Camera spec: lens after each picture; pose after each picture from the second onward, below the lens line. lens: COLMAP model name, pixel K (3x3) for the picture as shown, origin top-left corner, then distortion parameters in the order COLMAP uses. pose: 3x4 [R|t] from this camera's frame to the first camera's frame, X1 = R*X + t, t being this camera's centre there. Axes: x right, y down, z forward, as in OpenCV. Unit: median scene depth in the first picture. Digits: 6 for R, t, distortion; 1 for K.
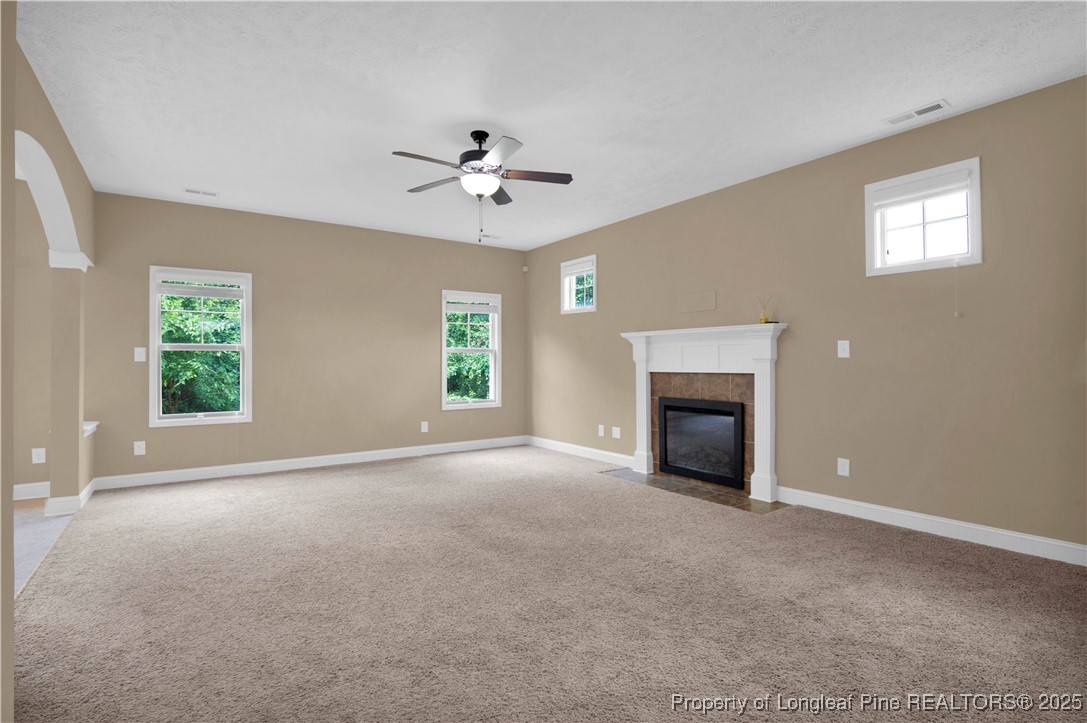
lens RADIAL K [[520.3, 0, 543.5], [0, 520.3, 361.5], [0, 0, 1]] dist [-0.027149, 0.000482]
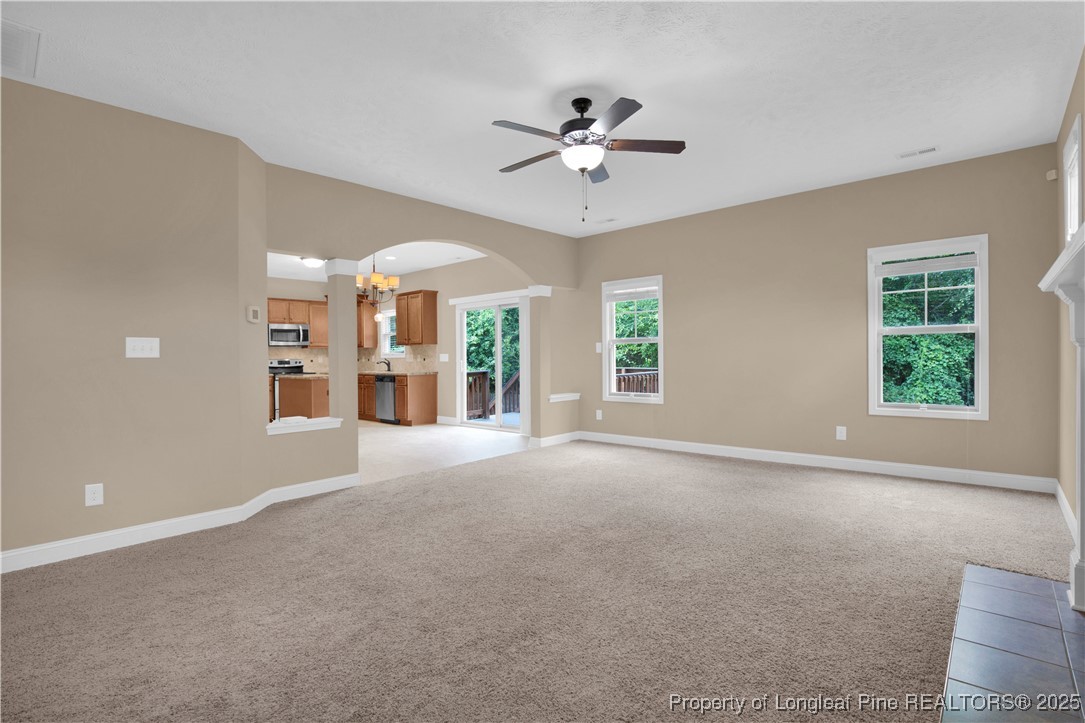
lens RADIAL K [[520.1, 0, 539.2], [0, 520.1, 347.9], [0, 0, 1]] dist [-0.027601, 0.000120]
pose [[0.204559, -0.015125, -0.978737, 0.515687], [0.020271, 0.999732, -0.011213, 0.000049], [0.978644, -0.017546, 0.204811, 0.506020]]
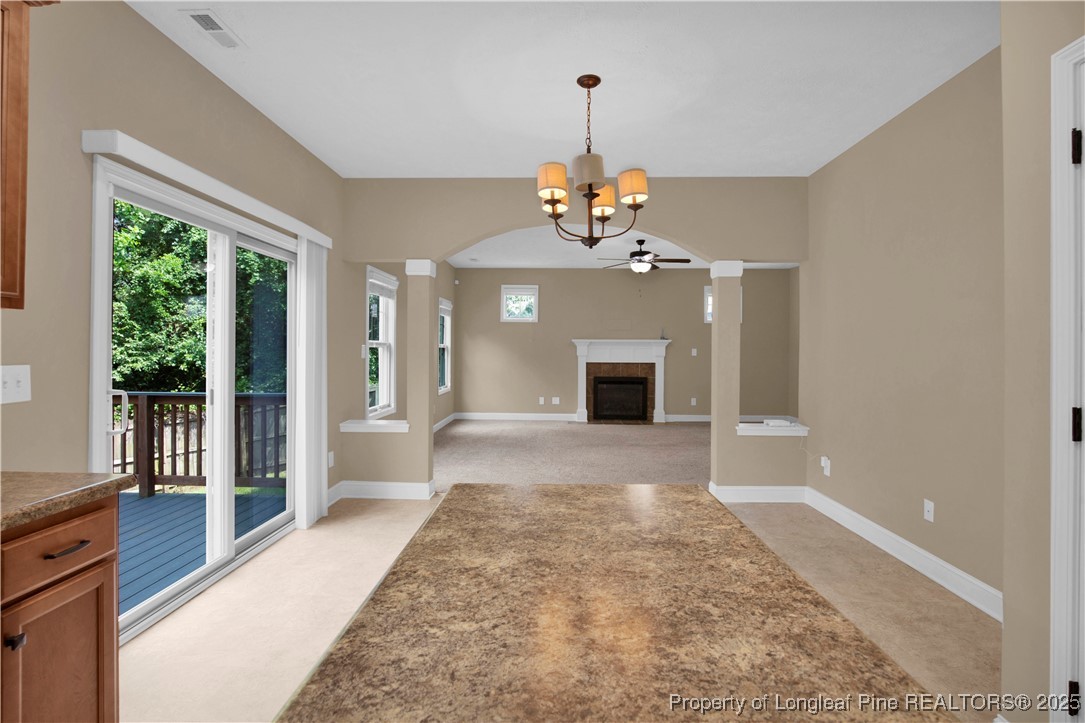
lens RADIAL K [[516.2, 0, 543.4], [0, 516.2, 350.2], [0, 0, 1]] dist [-0.024068, 0.000599]
pose [[0.606185, 0.007241, 0.795291, -1.283768], [-0.010361, 0.999946, -0.001207, -0.017842], [-0.795256, -0.007508, 0.606227, 0.079447]]
